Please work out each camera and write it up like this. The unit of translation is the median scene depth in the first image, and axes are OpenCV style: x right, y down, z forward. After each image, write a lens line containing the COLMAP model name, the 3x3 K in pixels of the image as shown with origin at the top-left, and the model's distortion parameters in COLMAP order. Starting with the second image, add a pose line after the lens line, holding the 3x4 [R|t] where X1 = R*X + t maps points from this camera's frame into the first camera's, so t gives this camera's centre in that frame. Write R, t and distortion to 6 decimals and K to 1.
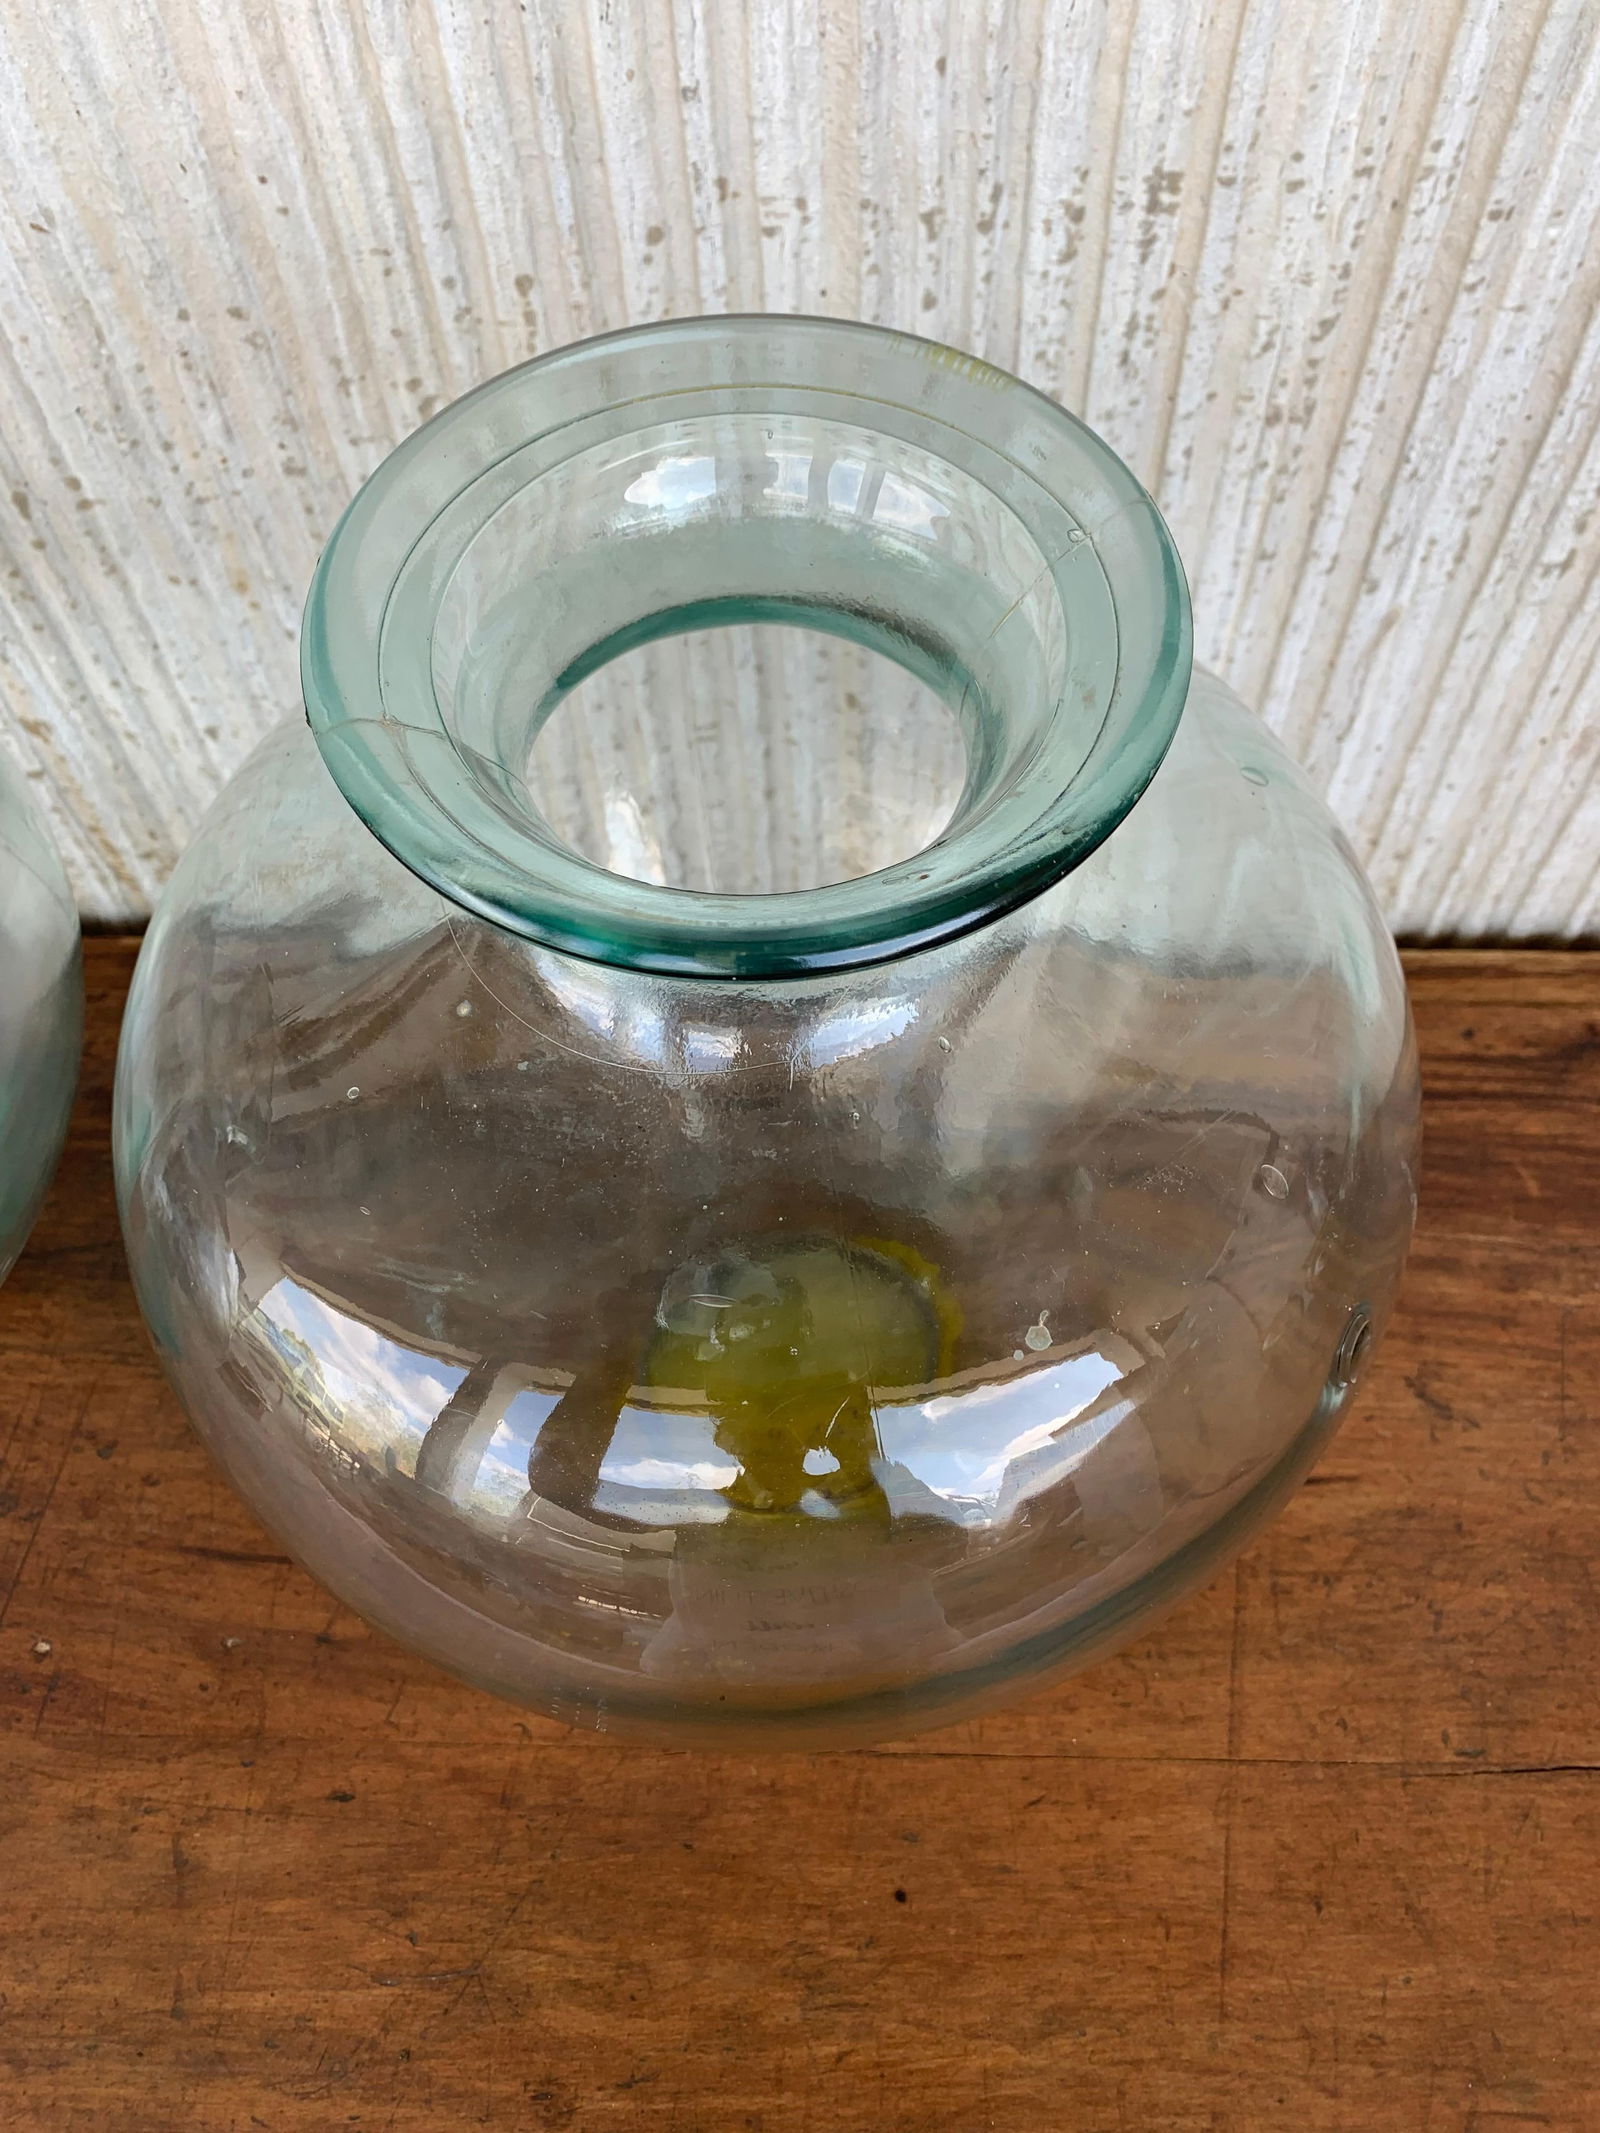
lens RADIAL K [[1654.0, 0, 815.6], [0, 1654.0, 1040.8], [0, 0, 1]] dist [0.004271, -0.007267]
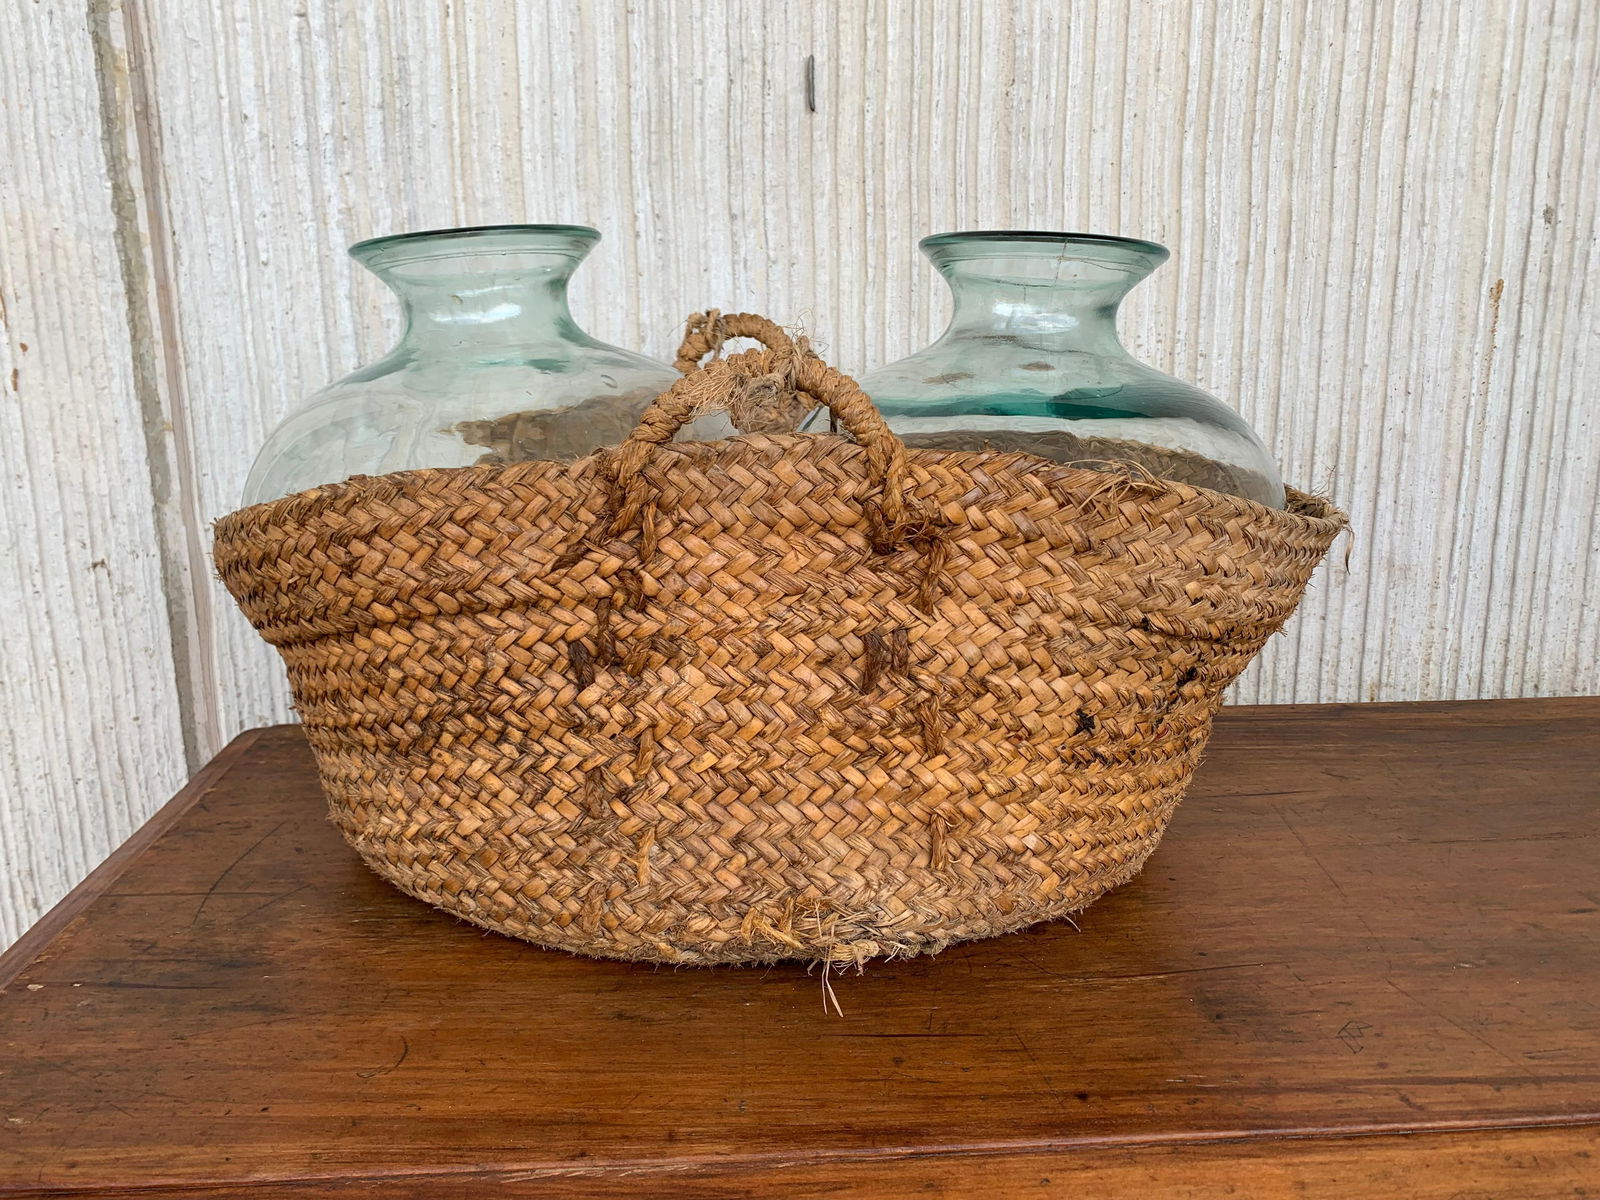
lens RADIAL K [[1240.7, 0, 800.9], [0, 1240.7, 593.4], [0, 0, 1]] dist [0.004271, -0.007267]
pose [[0.994155, -0.005416, 0.107825, -0.568642], [0.081114, 0.696565, -0.712894, 1.345301], [-0.071246, 0.717473, 0.692933, -0.261029]]
